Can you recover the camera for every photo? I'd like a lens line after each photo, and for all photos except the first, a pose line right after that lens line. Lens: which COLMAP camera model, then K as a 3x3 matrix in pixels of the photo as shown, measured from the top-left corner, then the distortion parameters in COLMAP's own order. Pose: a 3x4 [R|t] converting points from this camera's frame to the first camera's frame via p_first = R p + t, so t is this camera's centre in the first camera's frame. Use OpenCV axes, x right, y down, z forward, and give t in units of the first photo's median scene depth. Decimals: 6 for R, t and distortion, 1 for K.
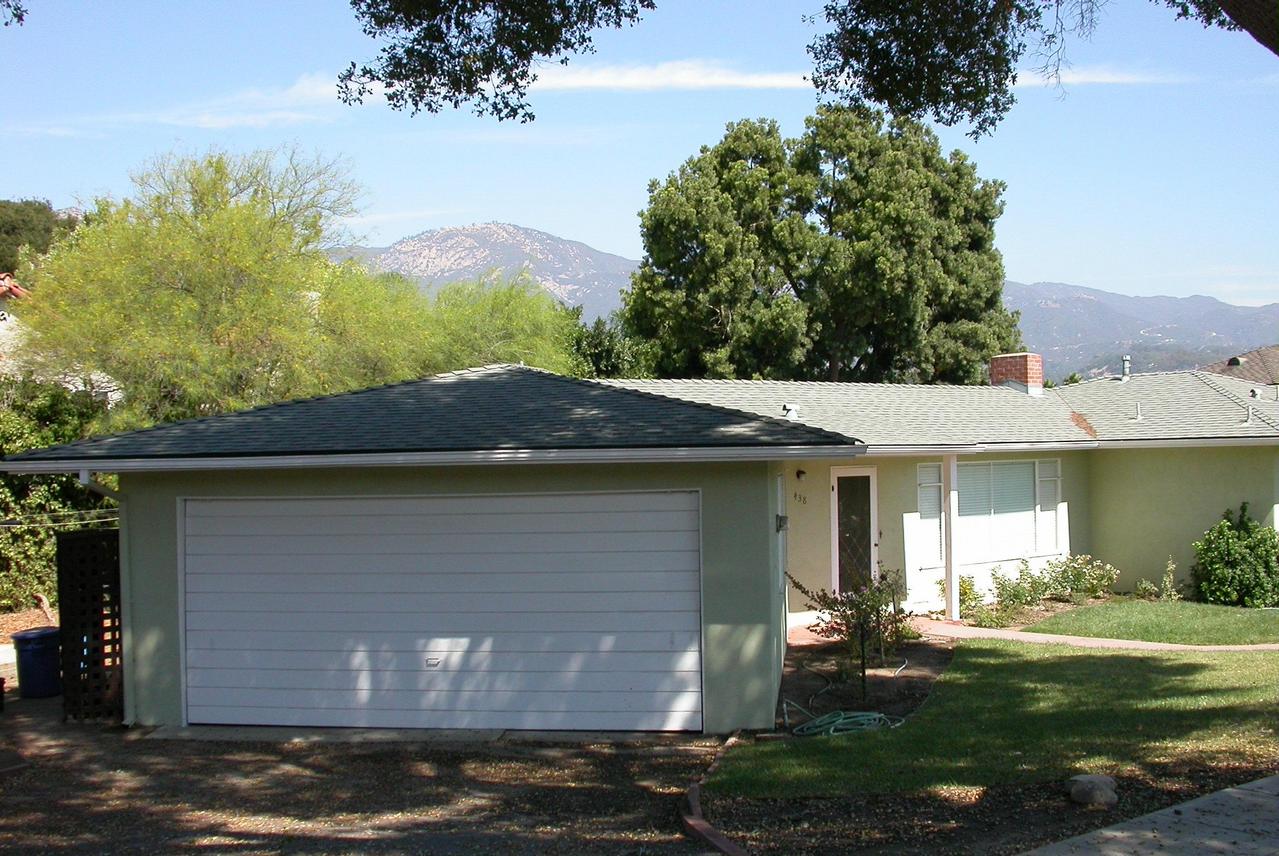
lens RADIAL K [[1419.8, 0, 639.5], [0, 1419.8, 428.0], [0, 0, 1]] dist [-0.204093, 0.041514]
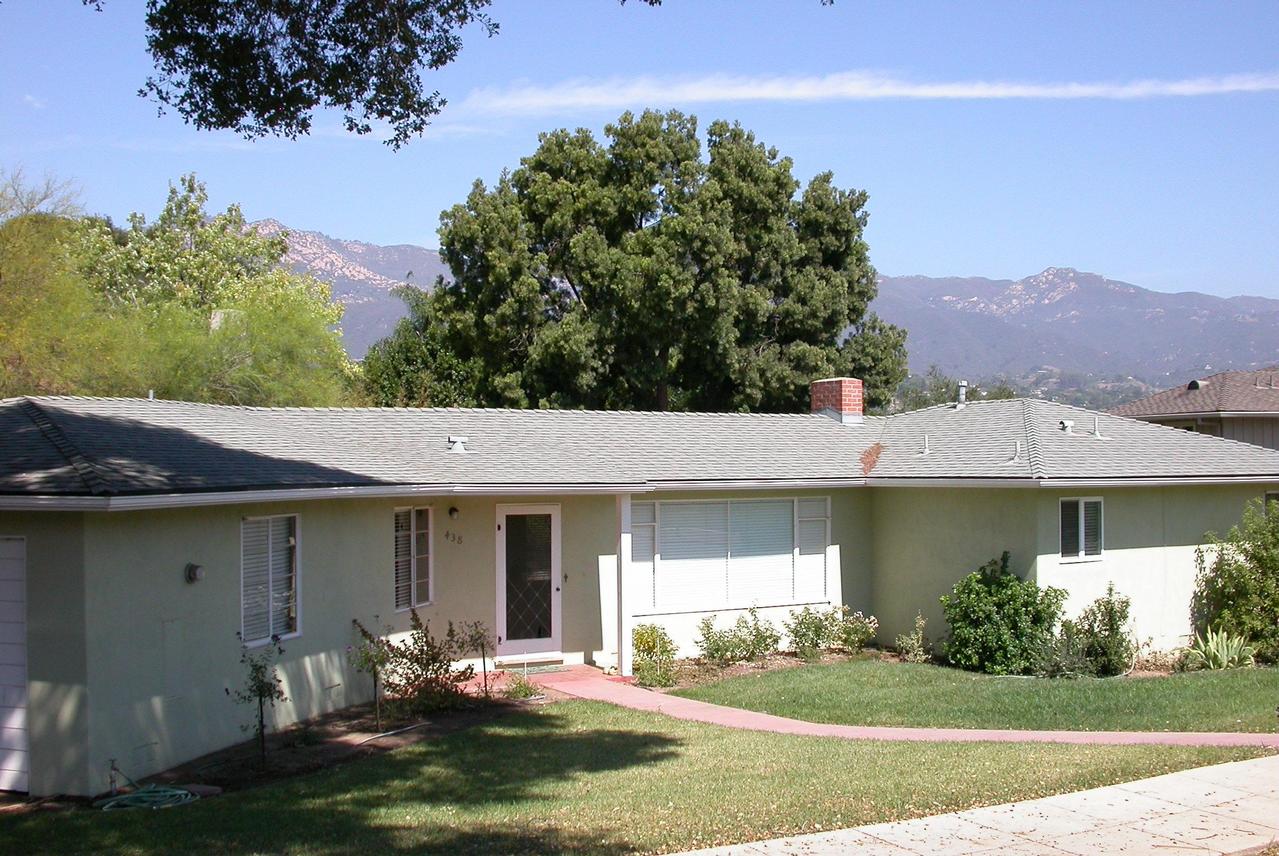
lens RADIAL K [[1422.5, 0, 639.5], [0, 1422.5, 428.0], [0, 0, 1]] dist [-0.163936, 0.011473]
pose [[0.994068, 0.009969, -0.108298, 0.252076], [-0.010984, 0.999901, -0.008783, -0.011747], [0.108200, 0.009921, 0.994080, 0.065883]]
